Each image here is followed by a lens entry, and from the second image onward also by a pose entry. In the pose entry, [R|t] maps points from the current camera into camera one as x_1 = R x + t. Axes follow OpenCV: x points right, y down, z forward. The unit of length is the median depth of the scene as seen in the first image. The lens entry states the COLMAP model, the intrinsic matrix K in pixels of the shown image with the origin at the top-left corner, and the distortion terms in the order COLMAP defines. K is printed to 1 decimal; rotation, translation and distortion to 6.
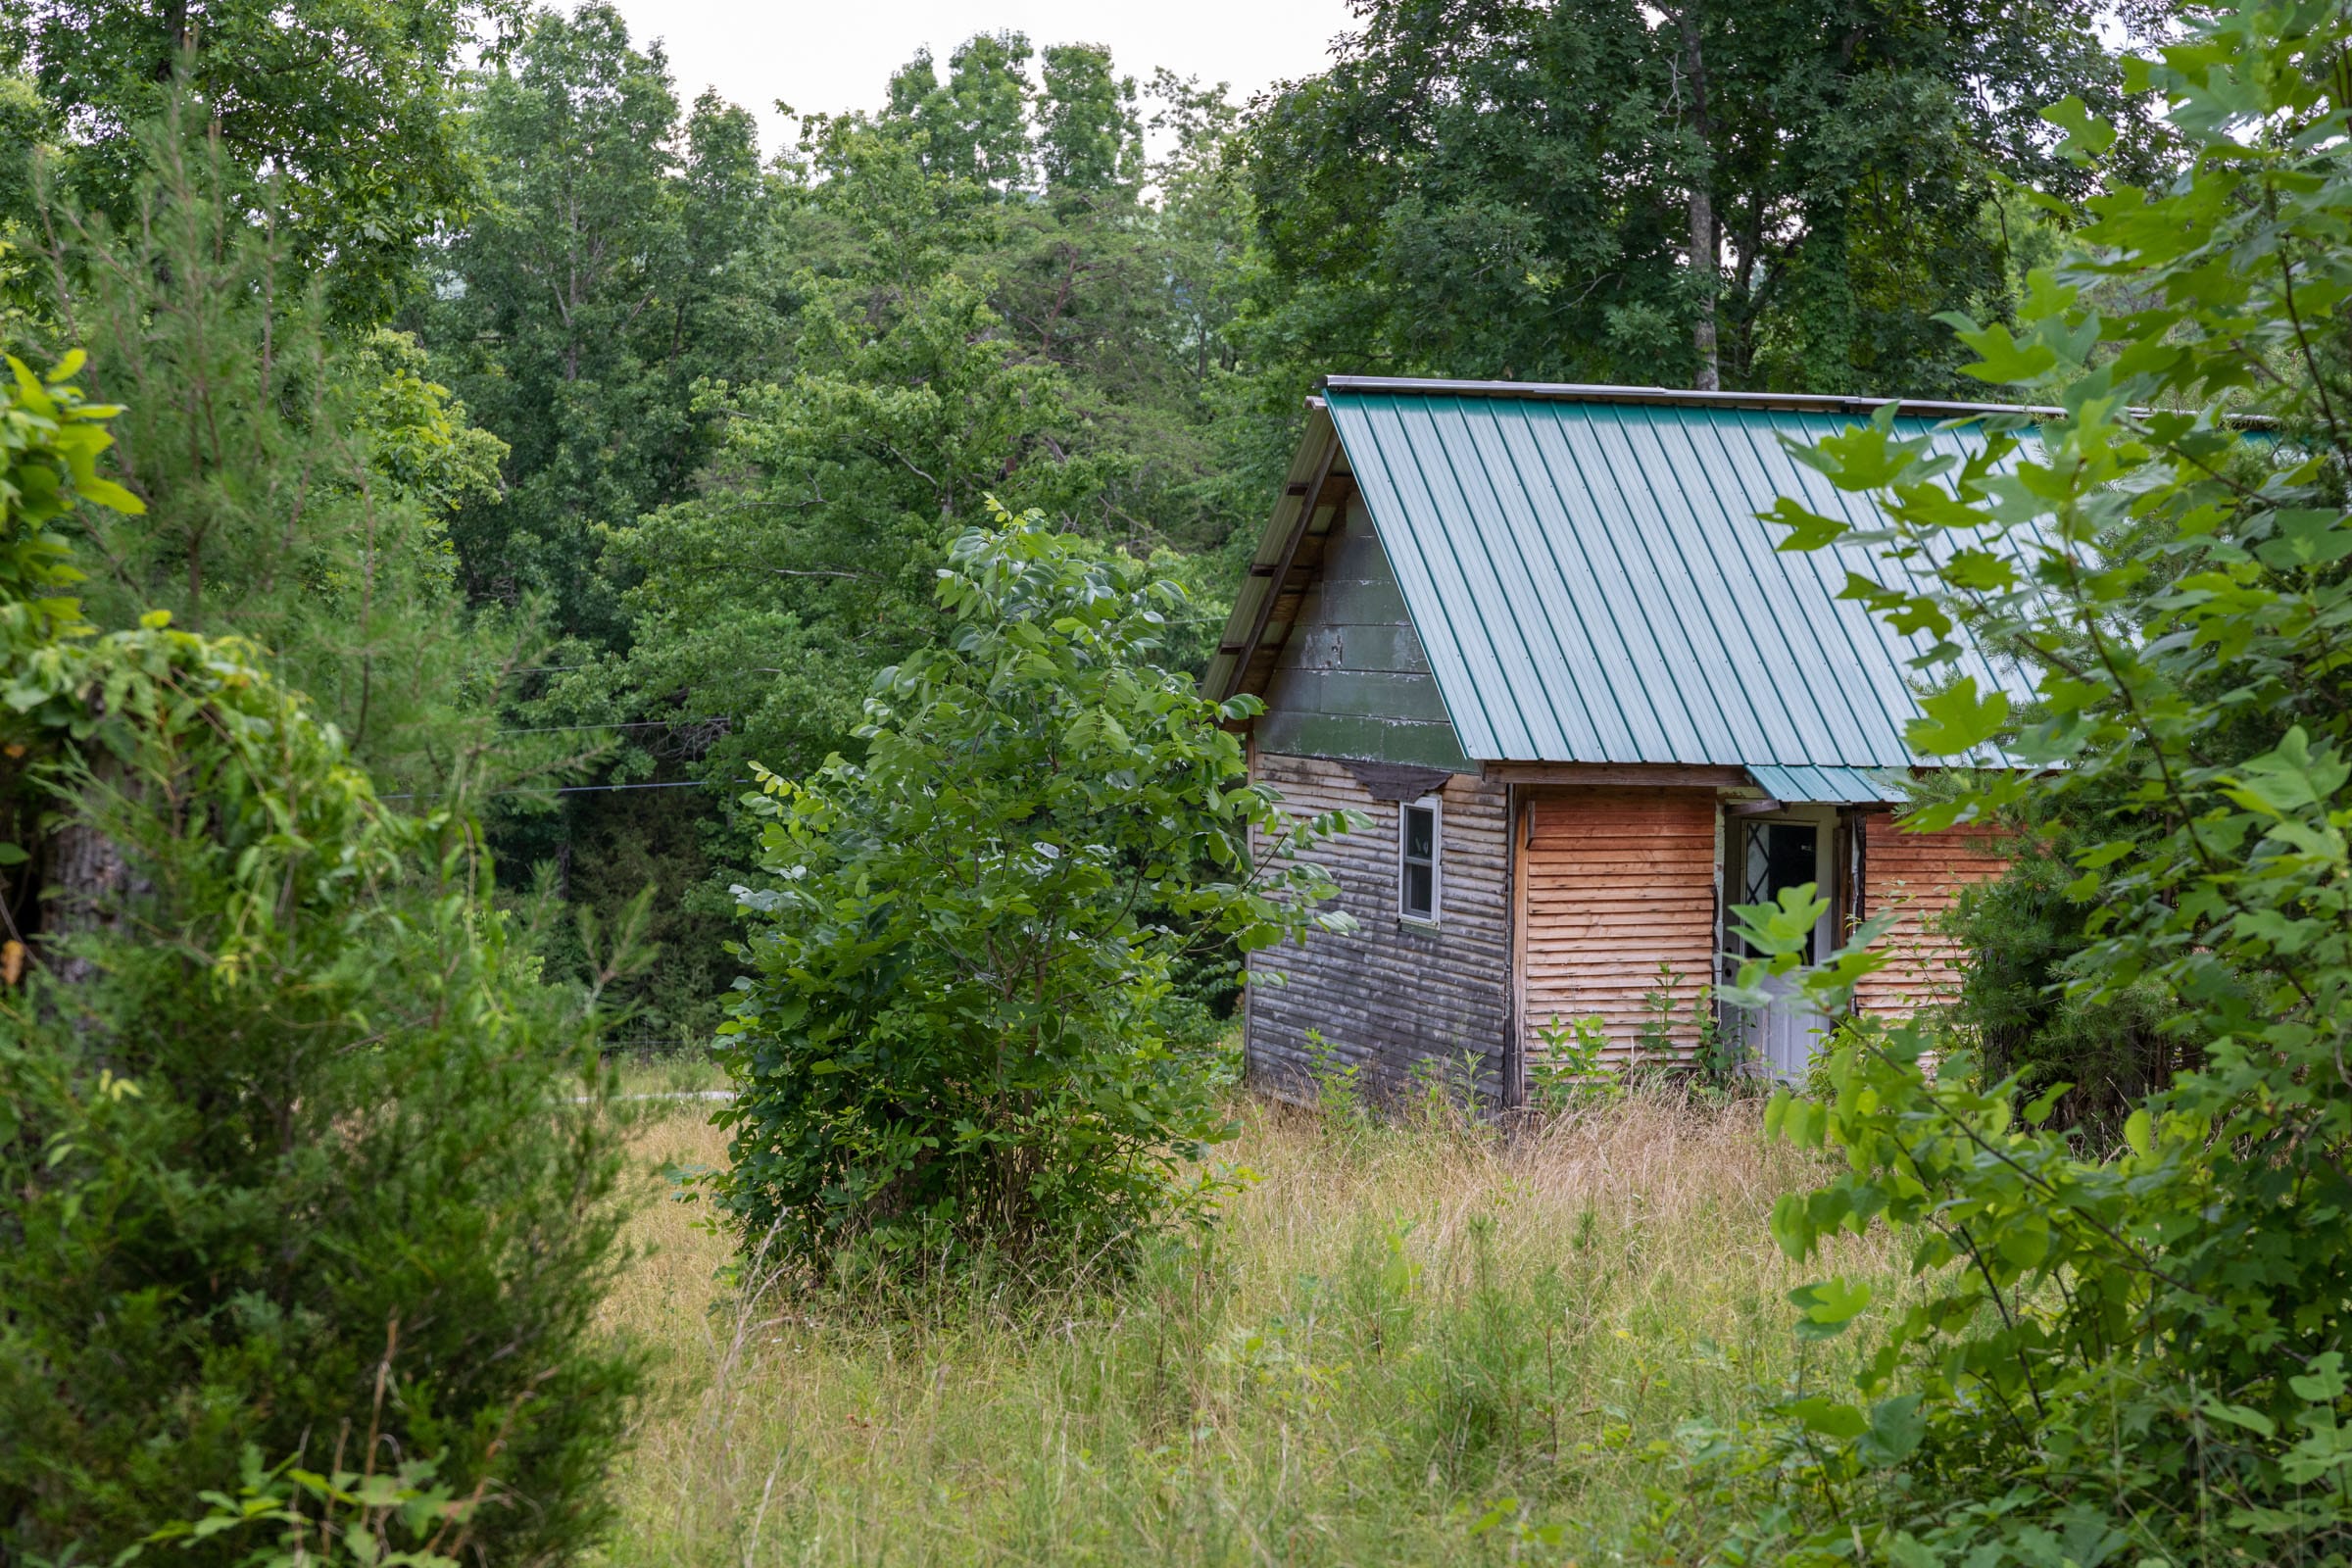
lens RADIAL K [[3821.7, 0, 1176.0], [0, 3821.7, 784.0], [0, 0, 1]] dist [-0.002594, -0.016380]
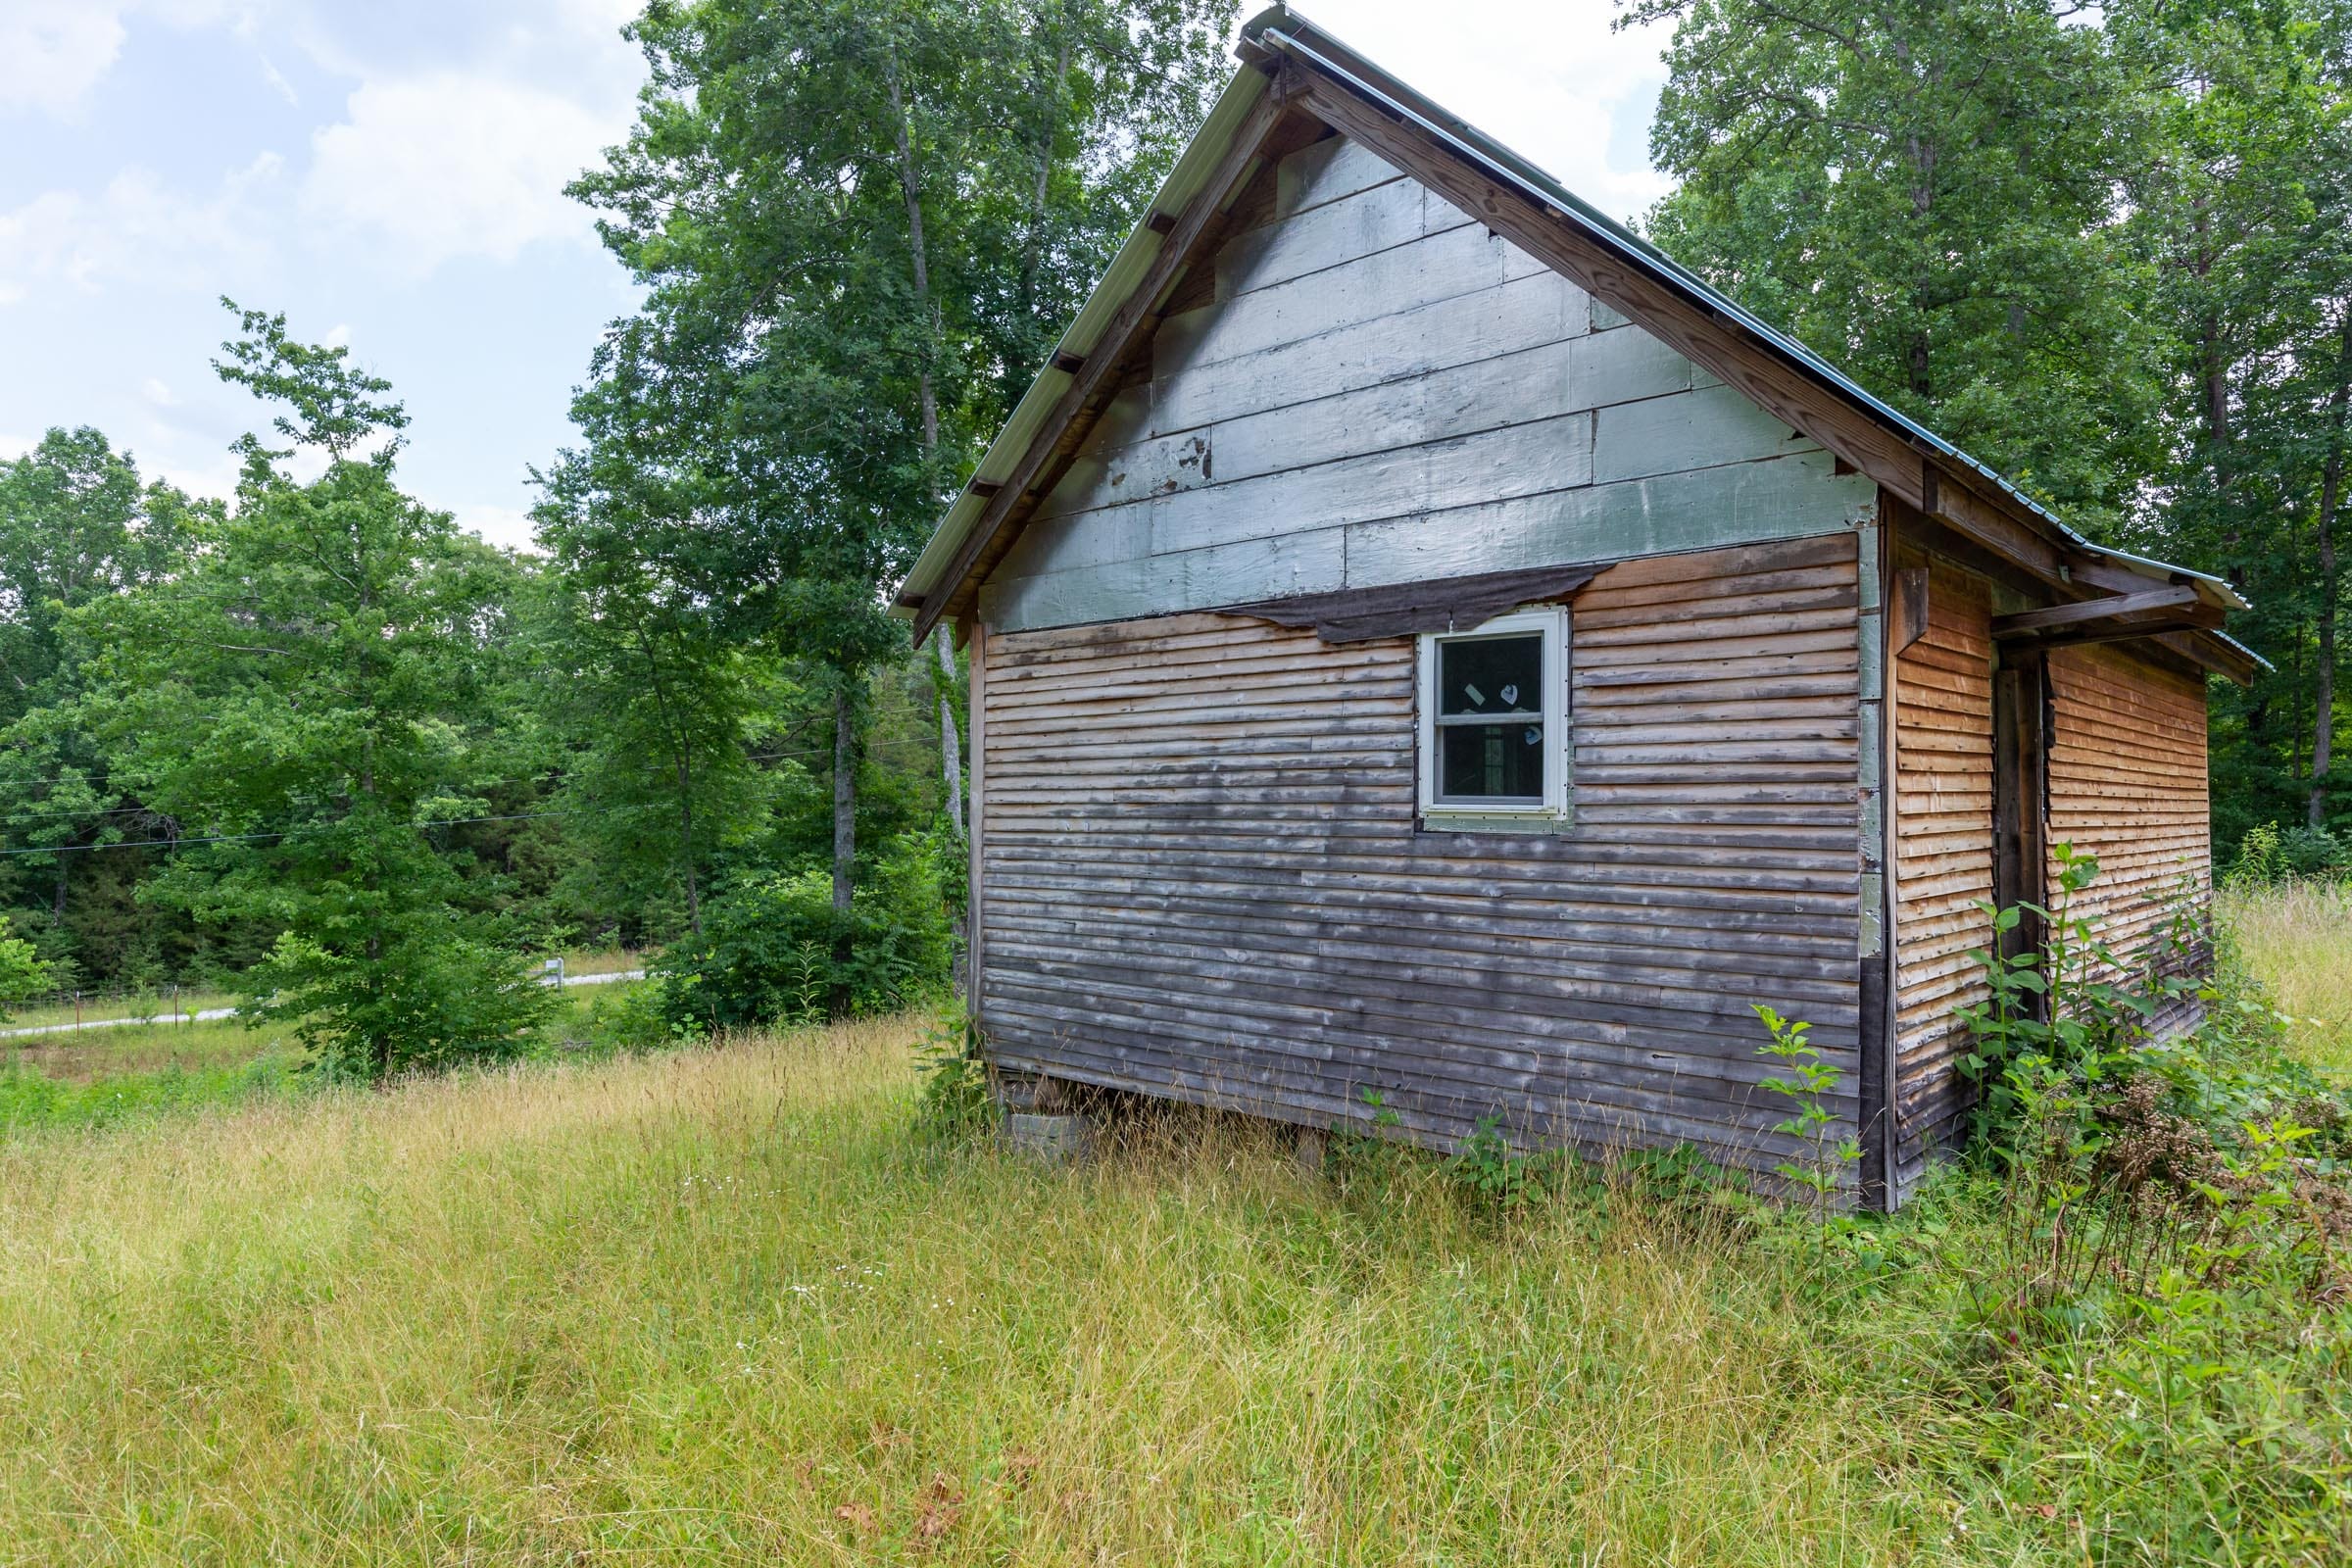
lens RADIAL K [[1442.1, 0, 1176.0], [0, 1442.1, 784.0], [0, 0, 1]] dist [-0.004642, -0.001459]
pose [[0.880540, -0.000418, 0.473972, -0.048302], [0.021285, 0.999026, -0.038661, 0.019491], [-0.473494, 0.044131, 0.879691, 0.399984]]
